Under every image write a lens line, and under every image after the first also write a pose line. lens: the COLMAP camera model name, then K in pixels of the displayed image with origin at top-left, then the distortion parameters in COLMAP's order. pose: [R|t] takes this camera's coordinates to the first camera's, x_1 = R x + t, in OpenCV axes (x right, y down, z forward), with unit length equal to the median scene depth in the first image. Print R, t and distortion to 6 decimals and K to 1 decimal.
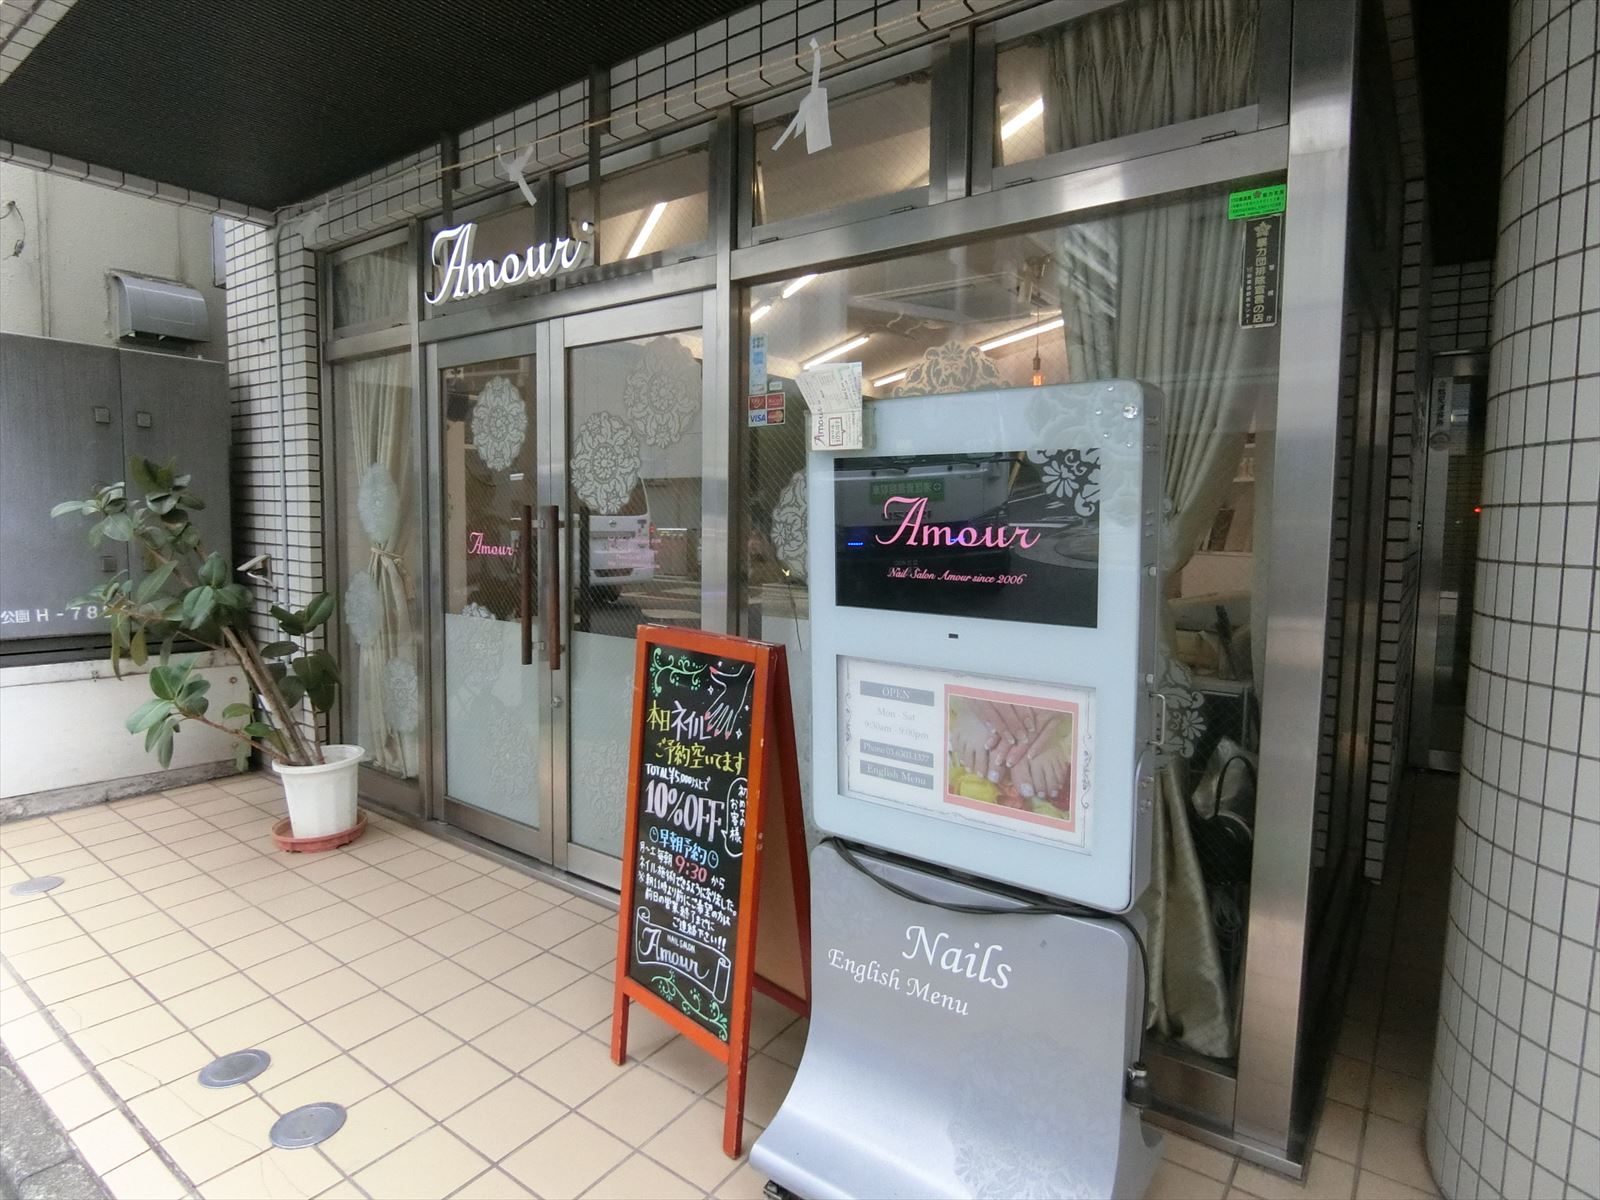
lens RADIAL K [[934.0, 0, 806.0], [0, 934.0, 598.6], [0, 0, 1]] dist [-0.009737, -0.002228]
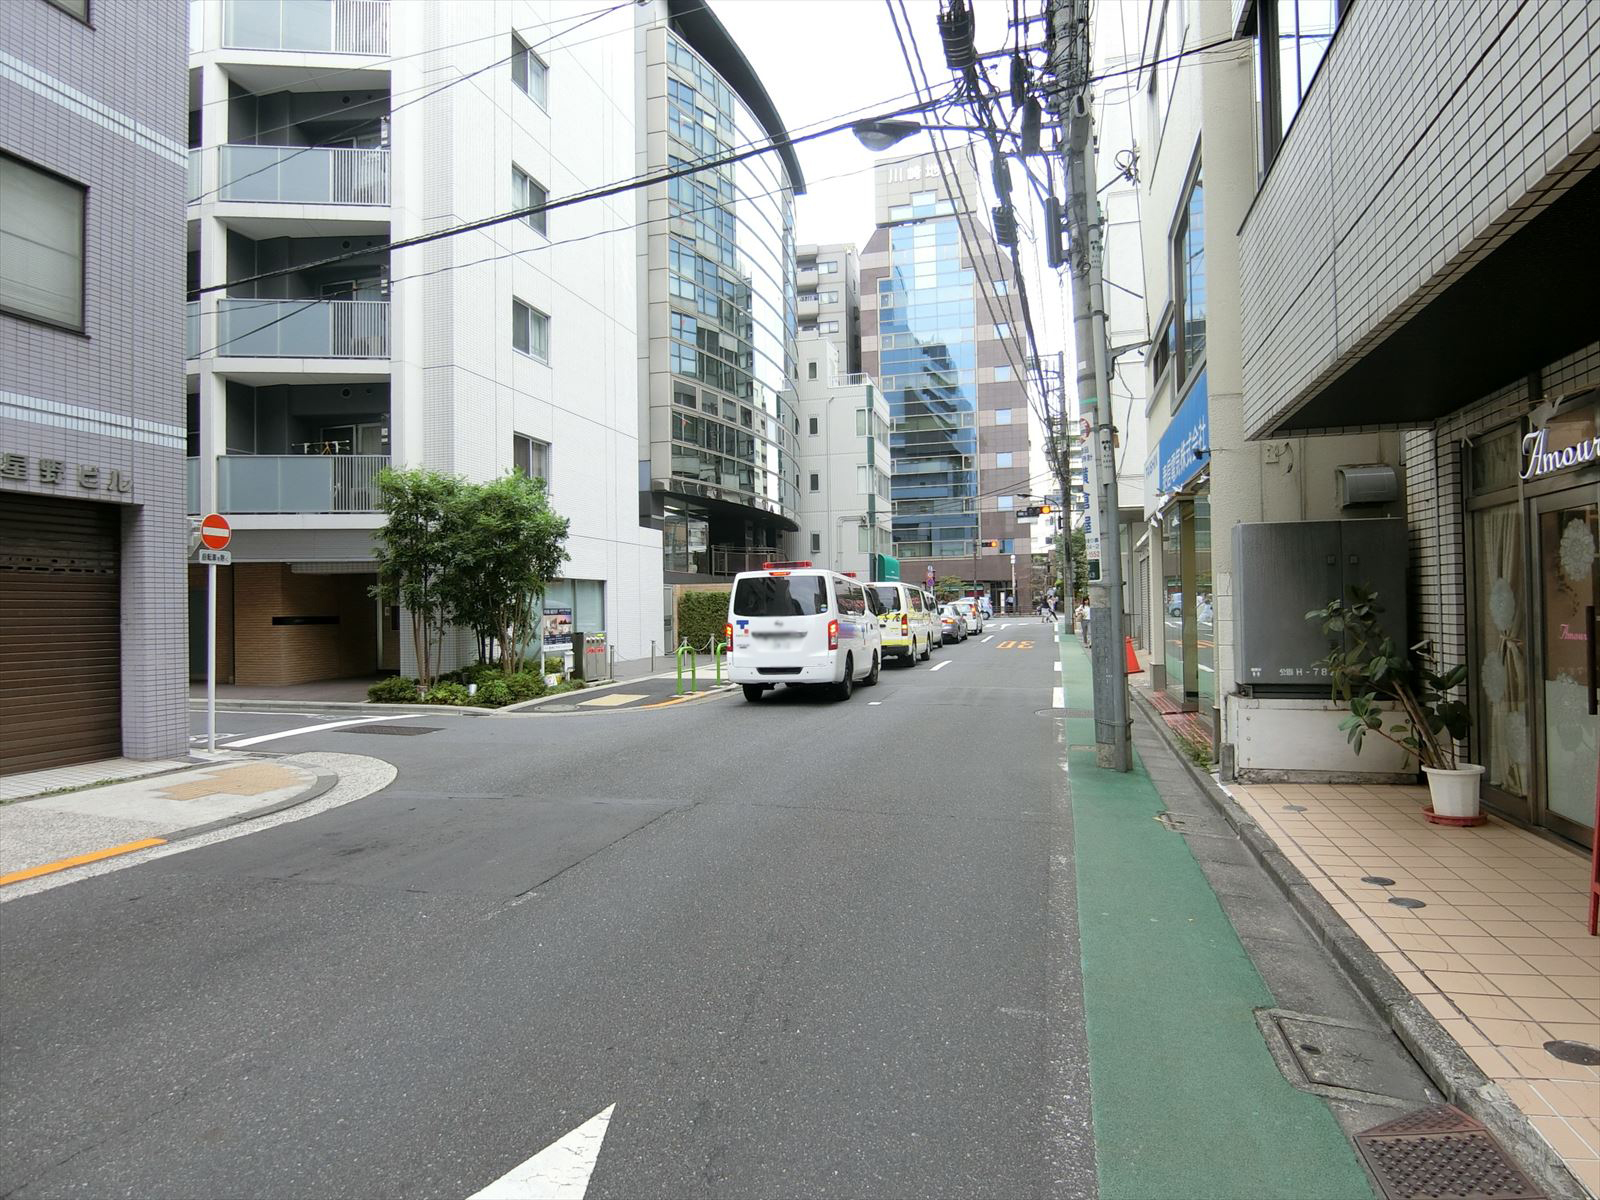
lens RADIAL K [[934.0, 0, 806.0], [0, 934.0, 598.6], [0, 0, 1]] dist [-0.009737, -0.002228]
pose [[0.391771, -0.036263, -0.919348, 0.459482], [-0.051666, 0.996779, -0.061334, 0.034940], [0.918611, 0.071528, 0.388635, -0.580903]]
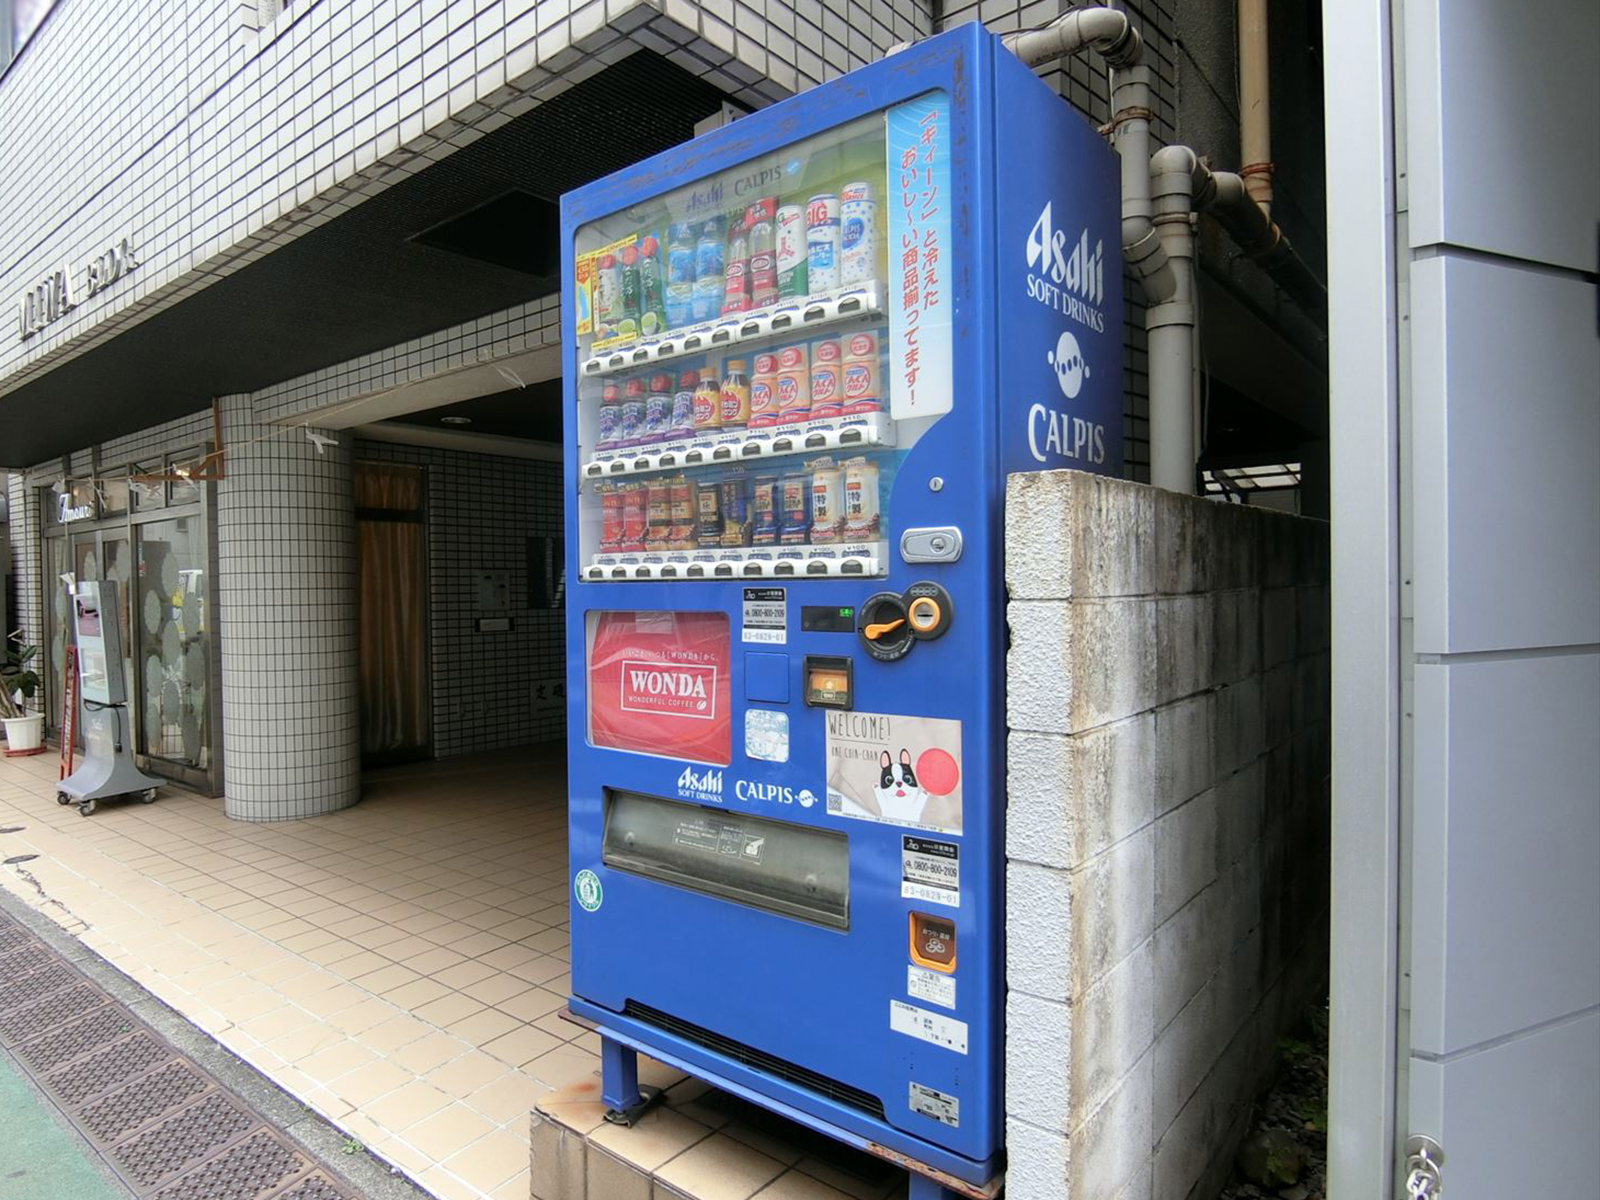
lens RADIAL K [[934.0, 0, 806.0], [0, 934.0, 598.6], [0, 0, 1]] dist [-0.009737, -0.002228]
pose [[0.999368, -0.034892, 0.006809, 1.261339], [0.035266, 0.997201, -0.065929, 0.090920], [-0.004490, 0.066127, 0.997801, -1.168677]]
